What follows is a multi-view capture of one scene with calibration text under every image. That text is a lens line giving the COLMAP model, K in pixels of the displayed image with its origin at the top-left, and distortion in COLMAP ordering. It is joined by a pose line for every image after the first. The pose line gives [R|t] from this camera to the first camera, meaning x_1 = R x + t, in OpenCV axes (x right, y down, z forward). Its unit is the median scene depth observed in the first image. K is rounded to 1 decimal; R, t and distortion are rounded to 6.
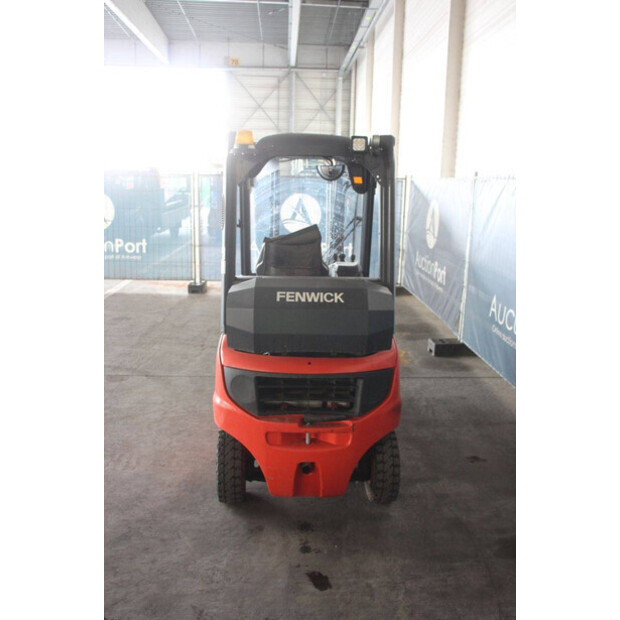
lens RADIAL K [[558.9, 0, 311.9], [0, 558.9, 312.3], [0, 0, 1]] dist [-0.123576, 0.123411]
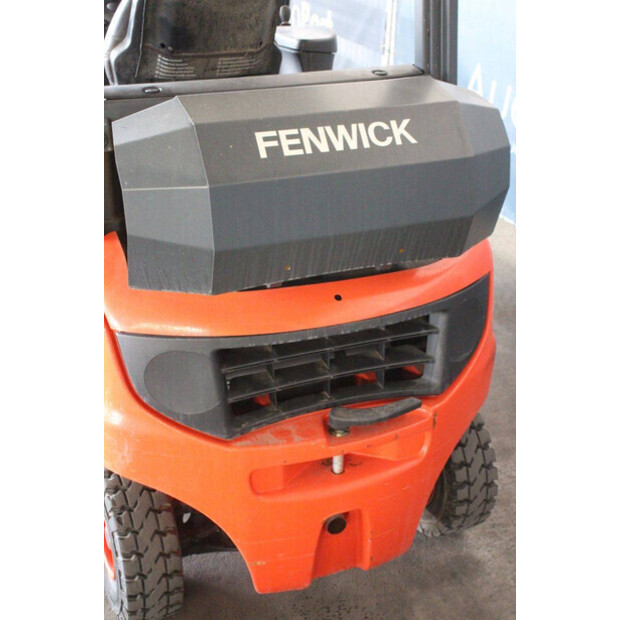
lens RADIAL K [[918.5, 0, 308.9], [0, 918.5, 310.7], [0, 0, 1]] dist [0.009196, 0.029182]
pose [[0.936798, -0.163831, 0.309141, -0.235948], [0.082941, 0.962393, 0.258690, -0.077296], [-0.339896, -0.216700, 0.915156, 0.374383]]
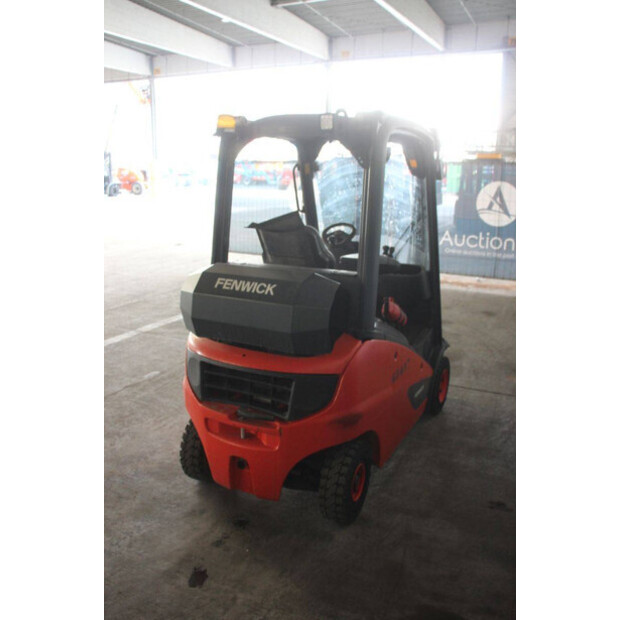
lens RADIAL K [[558.9, 0, 311.9], [0, 558.9, 312.3], [0, 0, 1]] dist [-0.123576, 0.123411]
pose [[0.882411, 0.106999, -0.458150, 0.521901], [-0.097402, 0.994245, 0.044601, -0.035495], [0.460286, 0.005269, 0.887755, 0.204055]]
